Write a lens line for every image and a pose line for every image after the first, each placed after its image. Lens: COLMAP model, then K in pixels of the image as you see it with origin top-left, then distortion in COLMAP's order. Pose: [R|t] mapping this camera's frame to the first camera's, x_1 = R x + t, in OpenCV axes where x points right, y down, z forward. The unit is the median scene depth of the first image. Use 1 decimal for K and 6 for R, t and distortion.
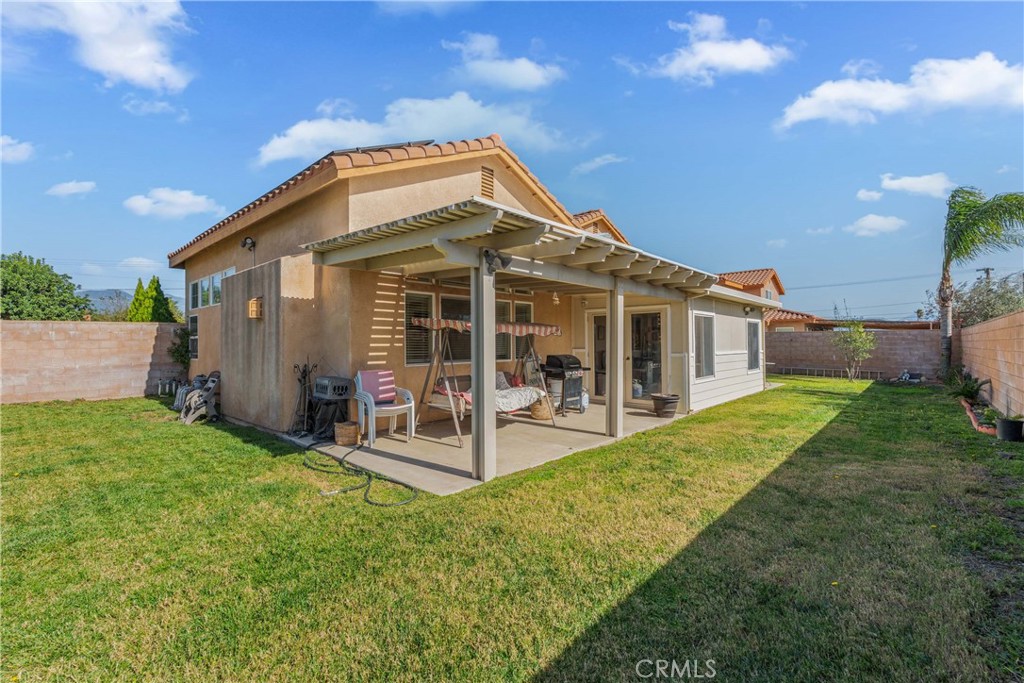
lens RADIAL K [[460.0, 0, 507.5], [0, 460.0, 338.9], [0, 0, 1]] dist [-0.000825, 0.000843]
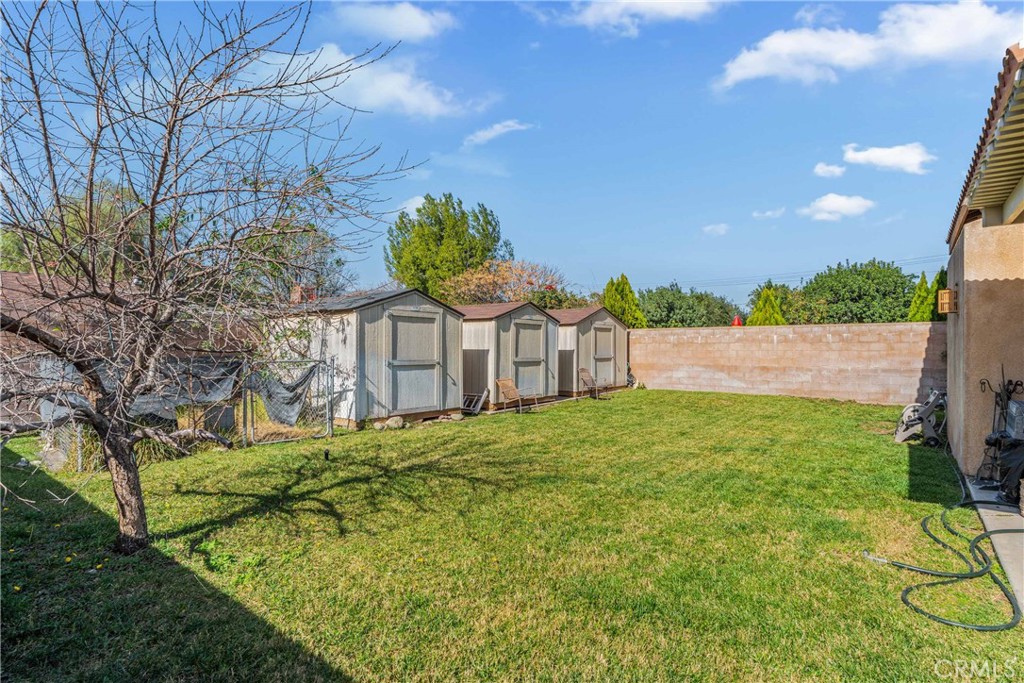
lens RADIAL K [[524.9, 0, 509.1], [0, 524.9, 339.4], [0, 0, 1]] dist [-0.005101, -0.000651]
pose [[0.066709, -0.003513, -0.997766, 0.168397], [0.001710, 0.999993, -0.003406, -0.000733], [0.997771, -0.001479, 0.066714, 0.168002]]
